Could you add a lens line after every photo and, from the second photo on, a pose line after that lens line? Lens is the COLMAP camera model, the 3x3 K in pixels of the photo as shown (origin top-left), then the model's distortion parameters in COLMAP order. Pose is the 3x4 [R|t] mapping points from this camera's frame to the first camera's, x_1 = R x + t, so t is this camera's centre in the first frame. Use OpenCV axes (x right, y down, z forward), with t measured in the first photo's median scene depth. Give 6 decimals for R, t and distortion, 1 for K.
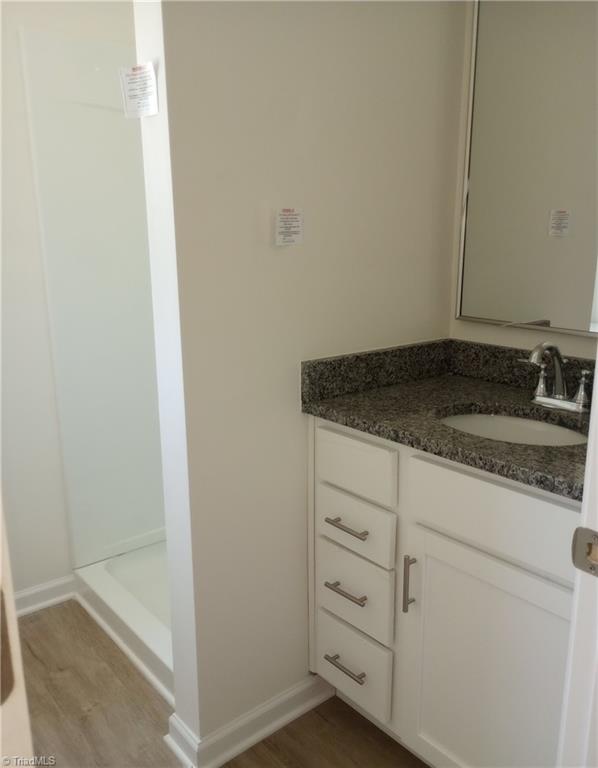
lens RADIAL K [[616.9, 0, 299.6], [0, 616.9, 381.5], [0, 0, 1]] dist [-0.010891, -0.040161]
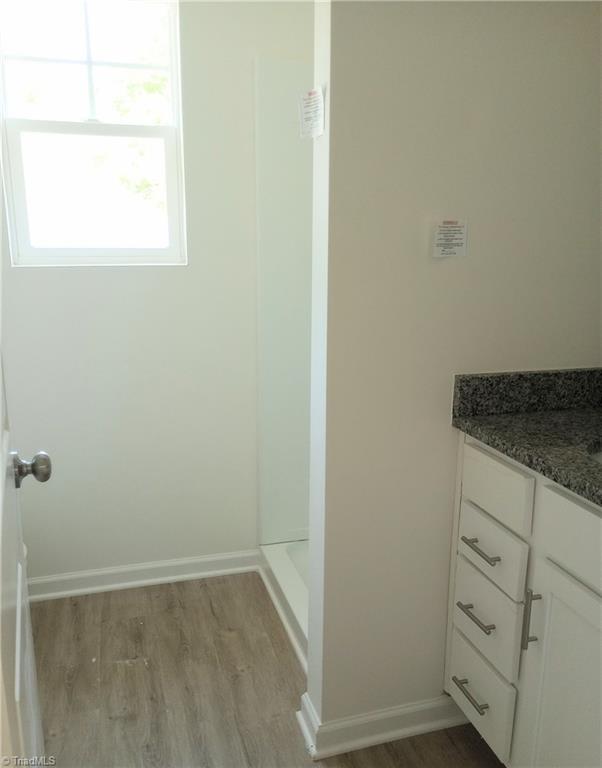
lens RADIAL K [[616.9, 0, 299.3], [0, 616.9, 384.9], [0, 0, 1]] dist [-0.010891, -0.040161]
pose [[0.917419, 0.097406, -0.385815, 0.154969], [-0.100074, 0.994892, 0.013216, -0.004502], [0.385132, 0.026485, 0.922481, -0.005927]]
